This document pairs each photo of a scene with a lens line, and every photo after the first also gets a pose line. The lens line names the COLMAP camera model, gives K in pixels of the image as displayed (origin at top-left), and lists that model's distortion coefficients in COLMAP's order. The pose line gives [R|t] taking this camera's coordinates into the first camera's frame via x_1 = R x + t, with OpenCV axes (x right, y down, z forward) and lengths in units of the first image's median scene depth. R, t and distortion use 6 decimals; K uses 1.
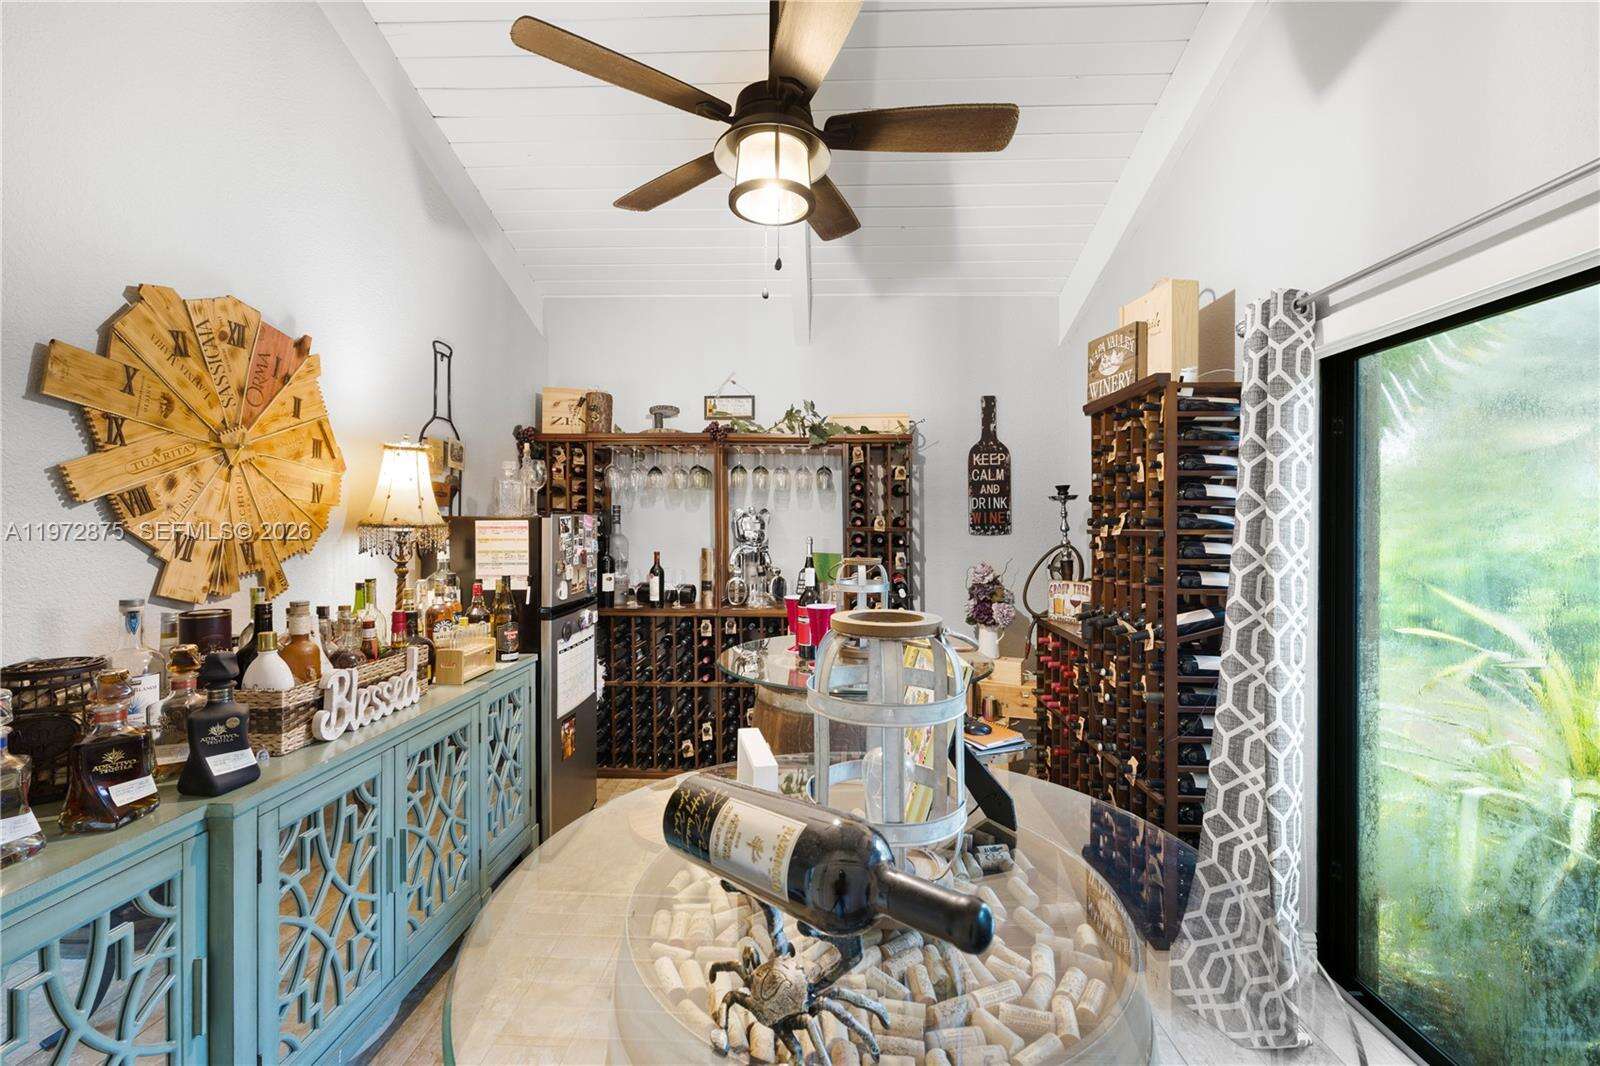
lens RADIAL K [[643.4, 0, 803.8], [0, 643.4, 525.5], [0, 0, 1]] dist [-0.003320, -0.000357]
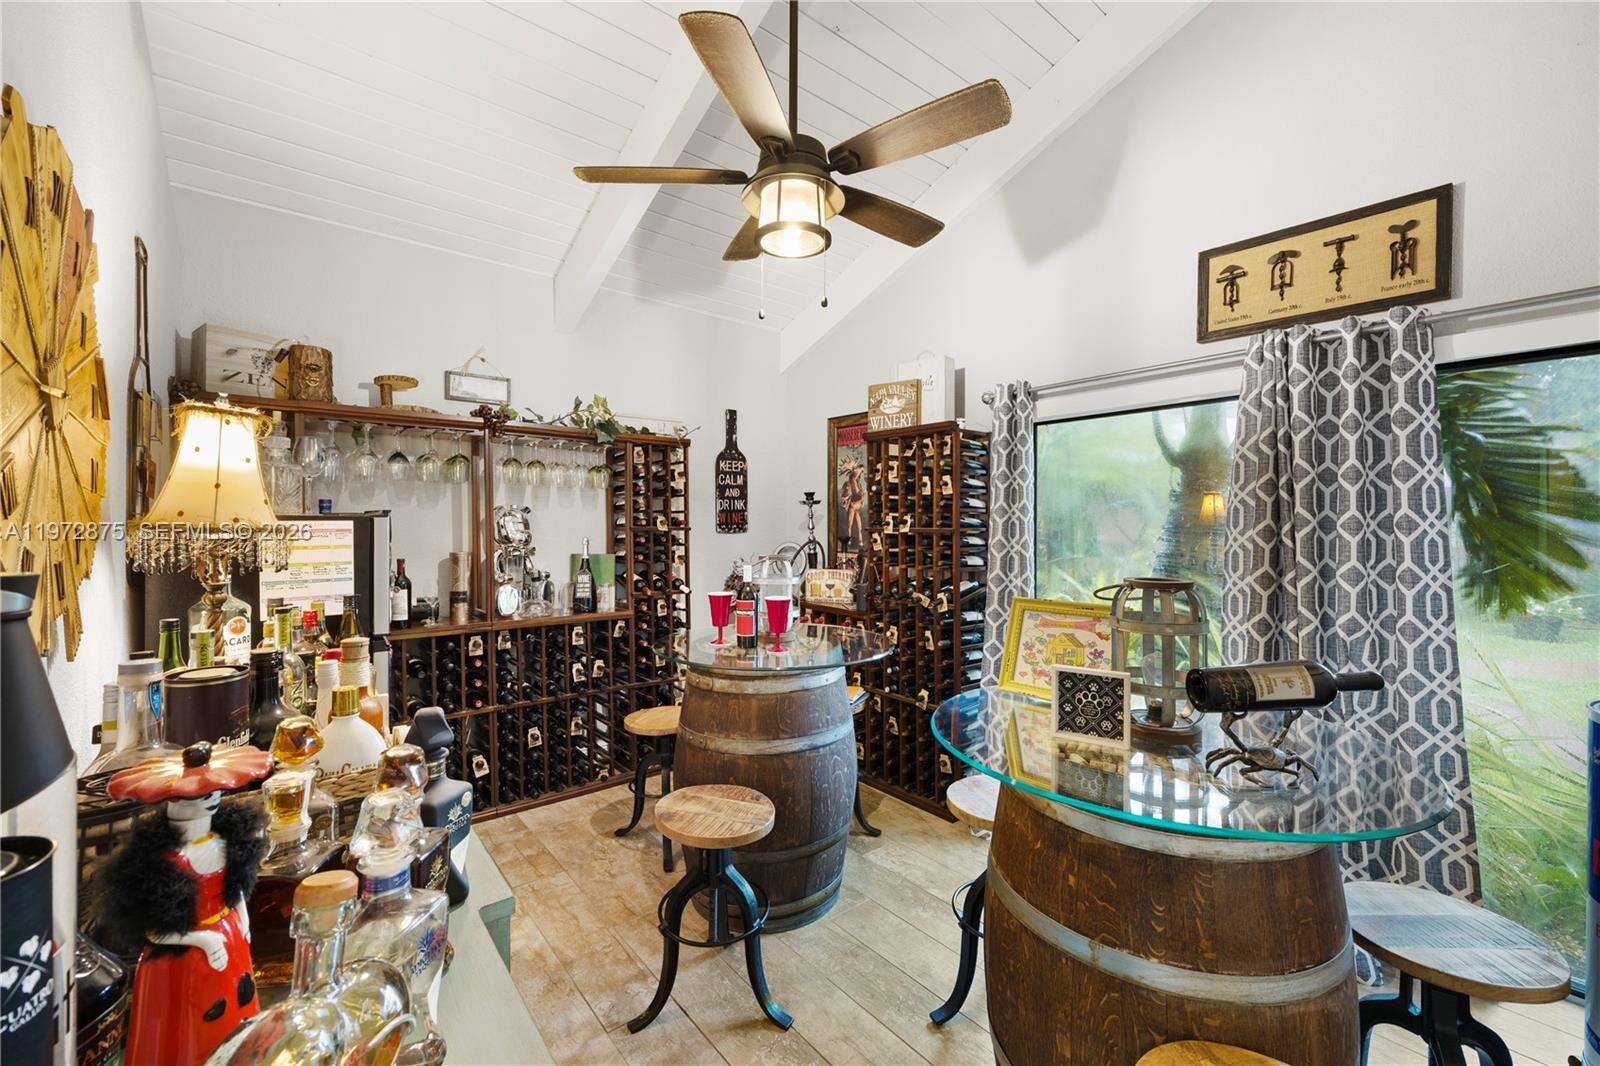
lens RADIAL K [[643.4, 0, 814.1], [0, 643.4, 528.4], [0, 0, 1]] dist [-0.003320, -0.000357]
pose [[0.751390, -0.006783, 0.659823, -0.369405], [0.001236, 0.999960, 0.008873, -0.003531], [-0.659857, -0.005851, 0.751368, 0.061339]]
